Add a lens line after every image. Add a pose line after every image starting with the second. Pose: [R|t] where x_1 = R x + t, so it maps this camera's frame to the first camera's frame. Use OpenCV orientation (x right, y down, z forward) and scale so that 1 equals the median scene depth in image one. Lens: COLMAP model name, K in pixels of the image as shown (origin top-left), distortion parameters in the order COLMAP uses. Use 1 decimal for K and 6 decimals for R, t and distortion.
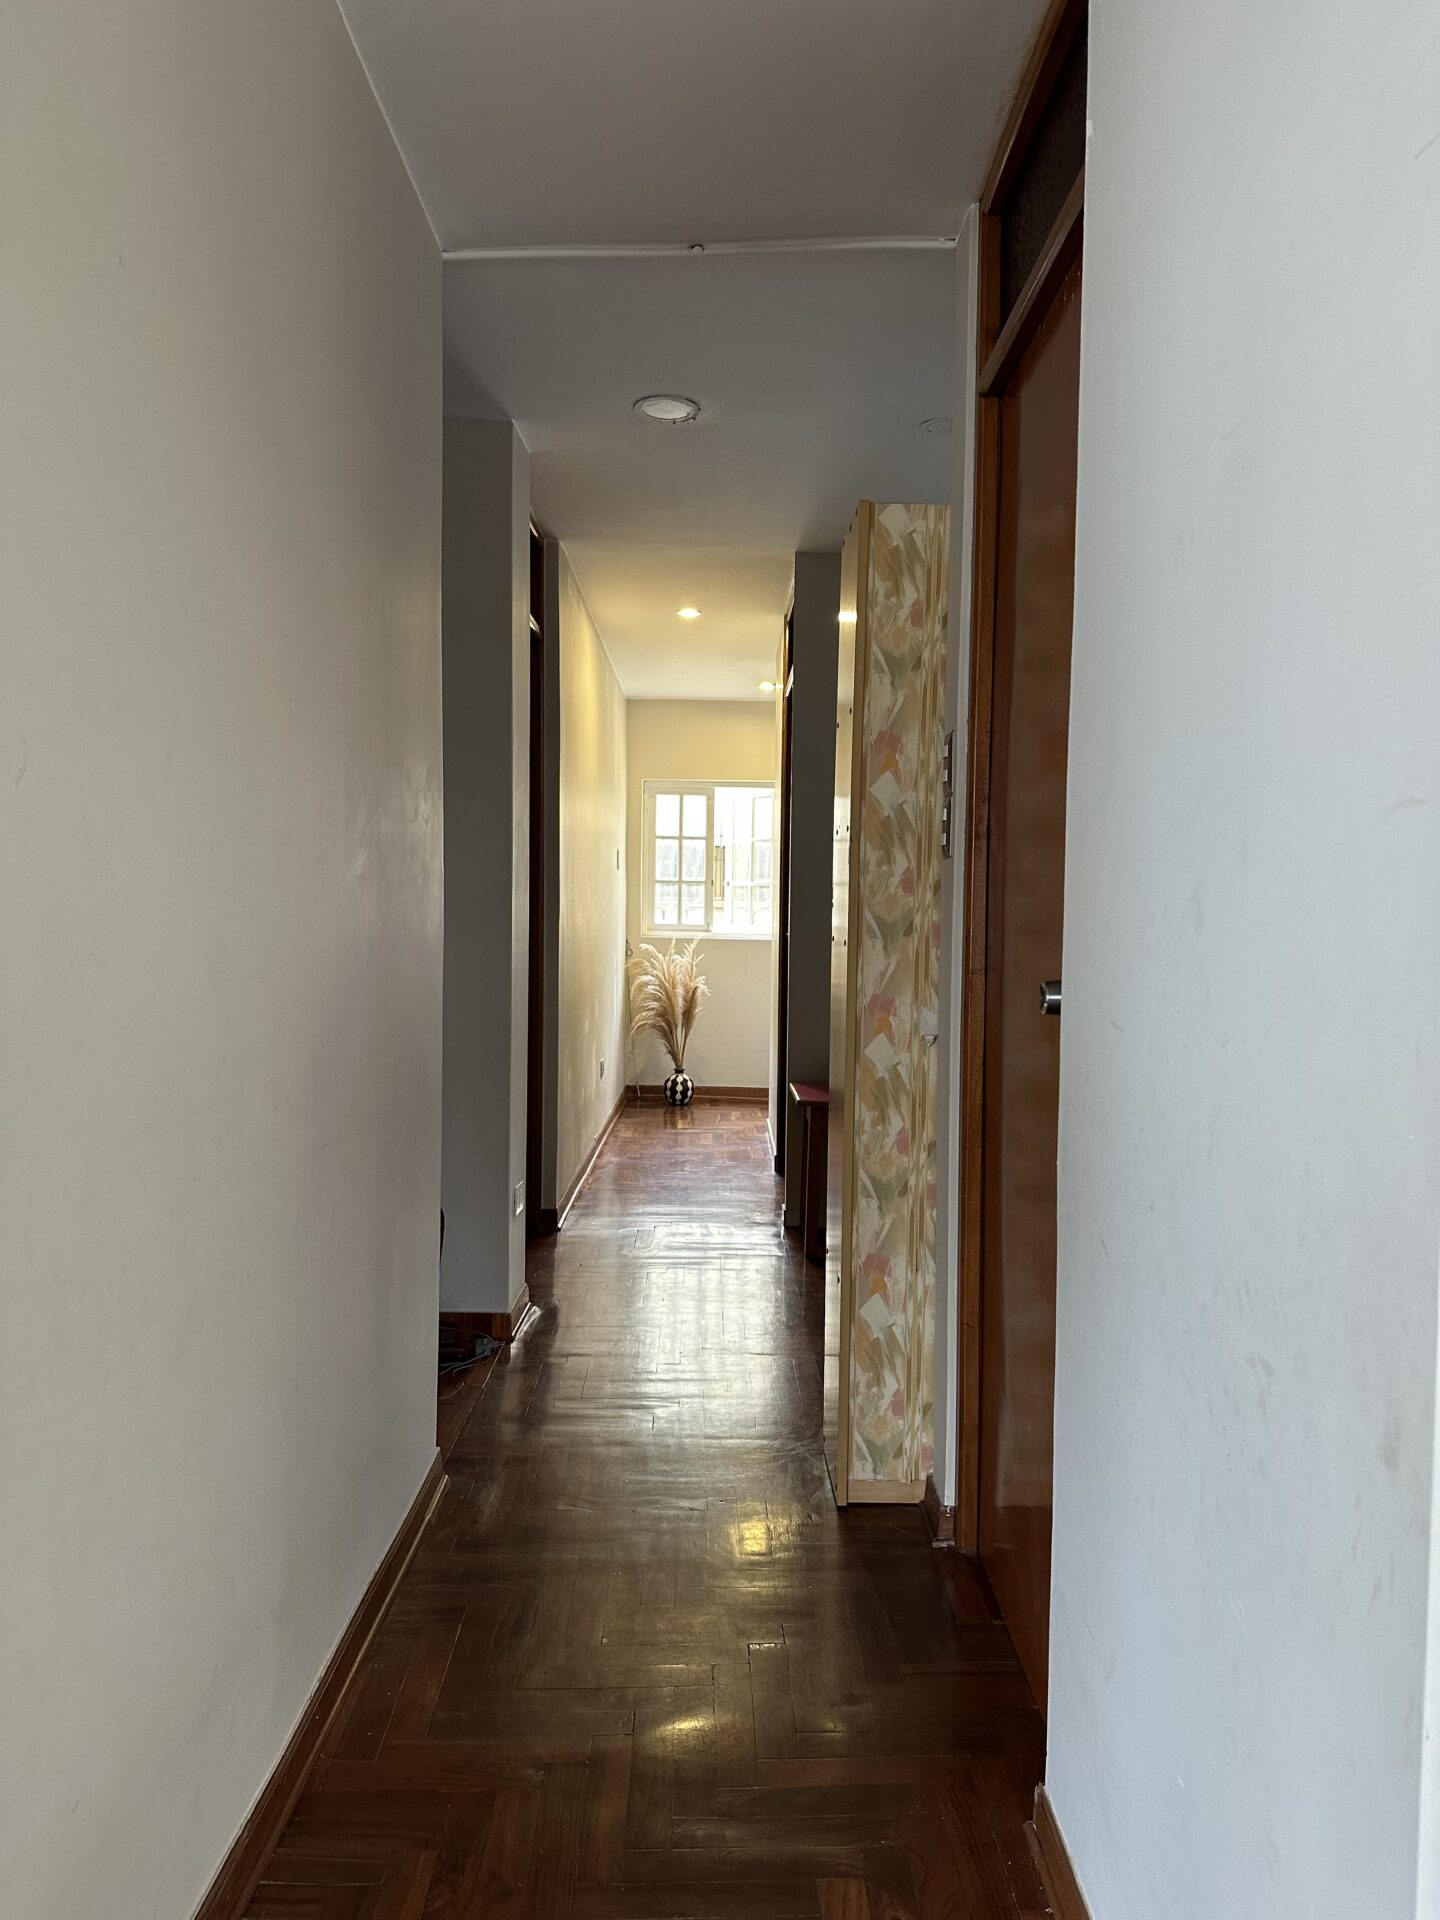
lens RADIAL K [[1328.1, 0, 714.7], [0, 1328.1, 964.2], [0, 0, 1]] dist [0.045735, -0.051708]
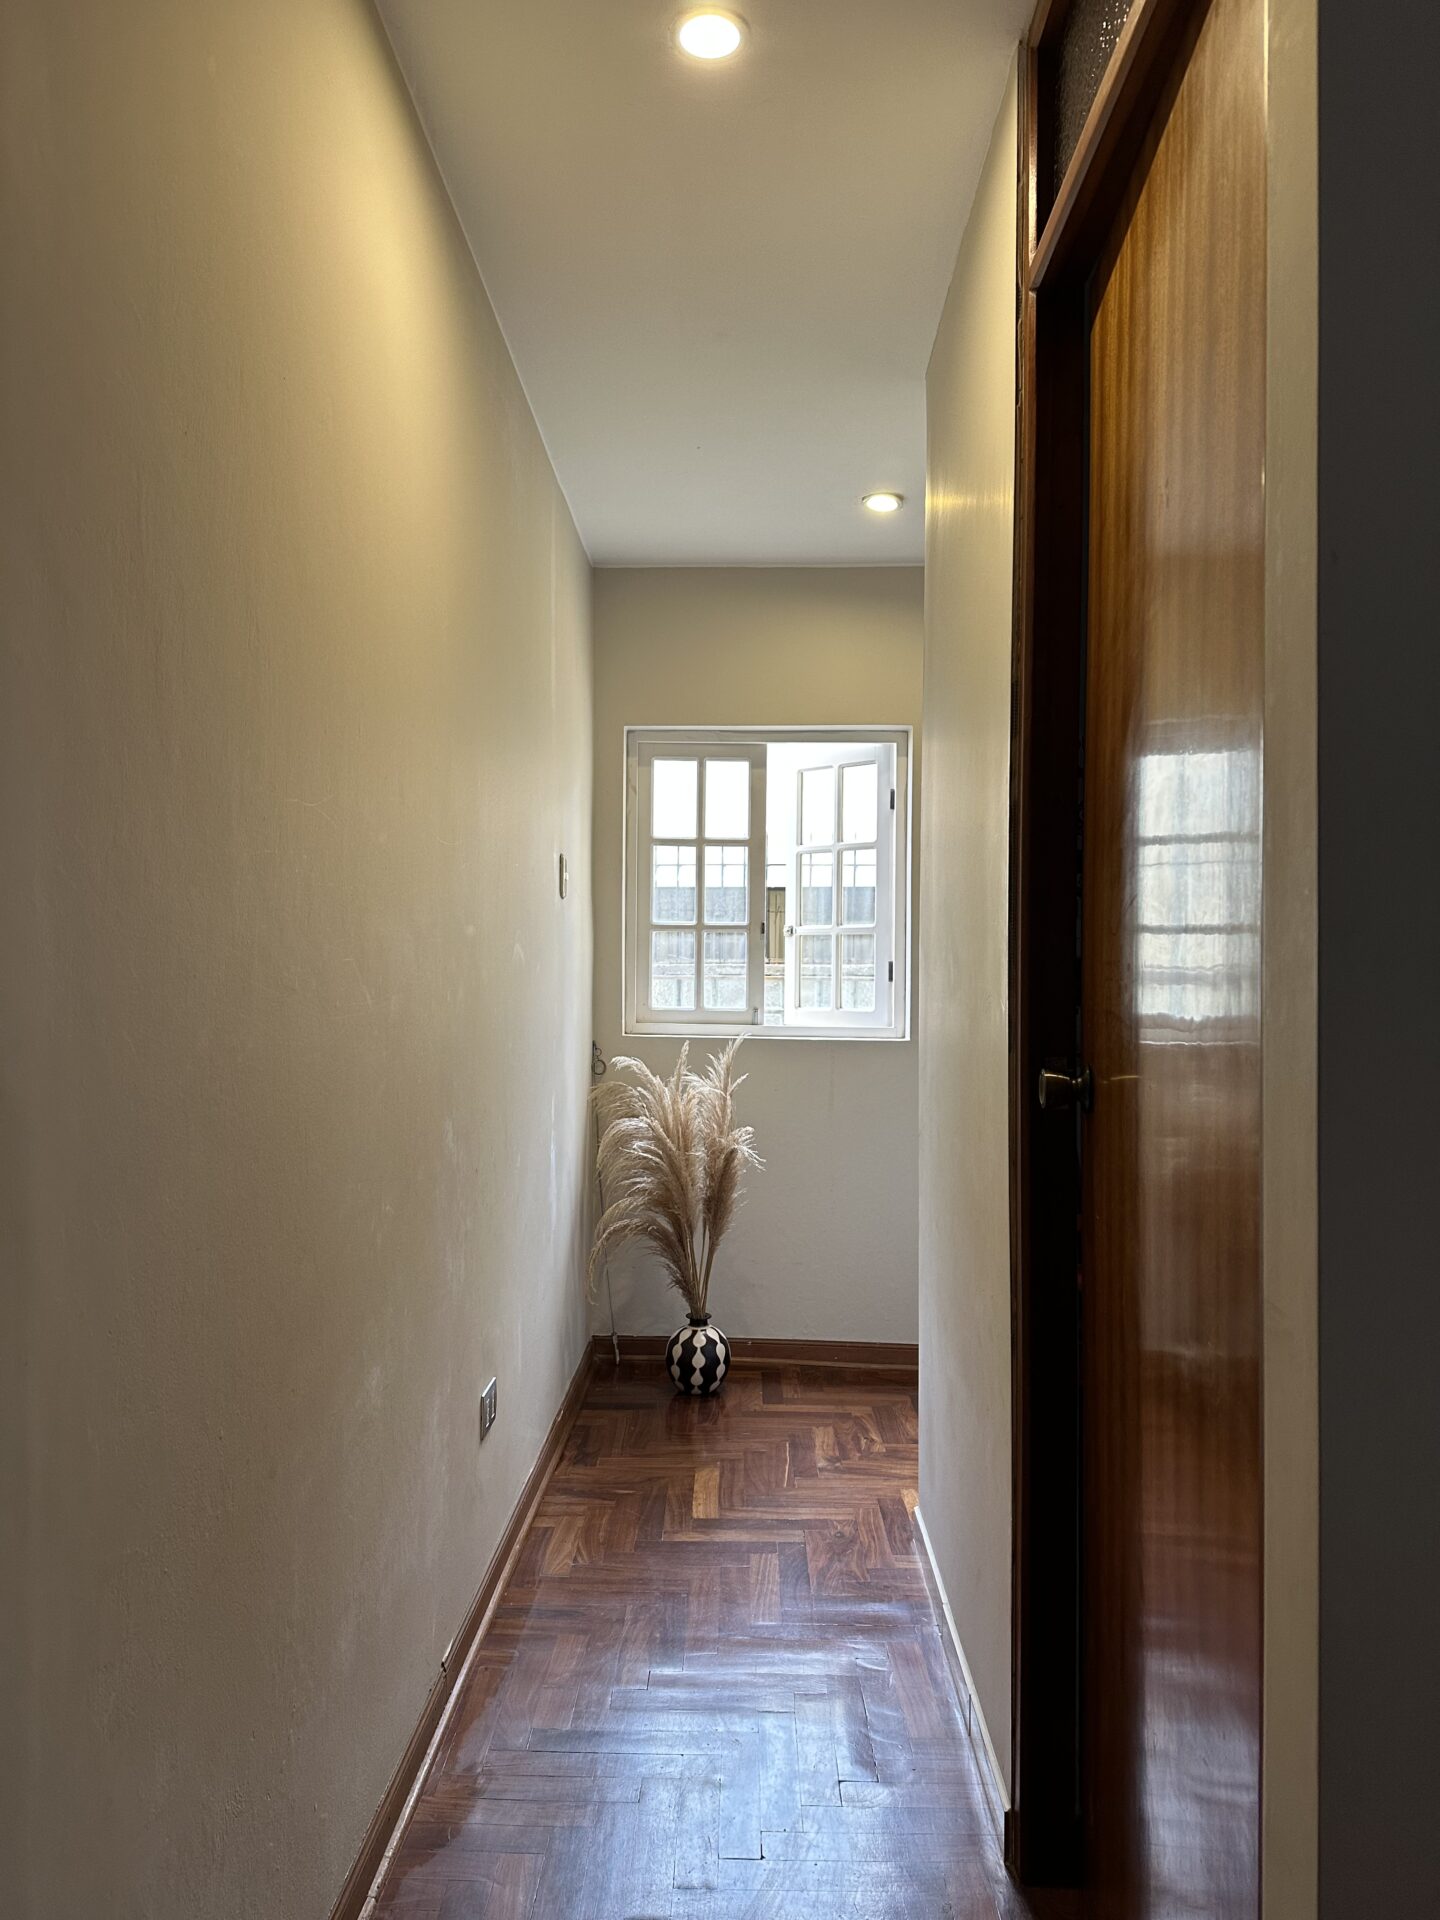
lens RADIAL K [[1328.1, 0, 722.7], [0, 1328.1, 962.8], [0, 0, 1]] dist [0.045735, -0.051708]
pose [[0.999809, -0.007170, -0.018184, -0.008248], [0.006376, 0.999039, -0.043359, -0.026924], [0.018478, 0.043234, 0.998894, 0.504373]]
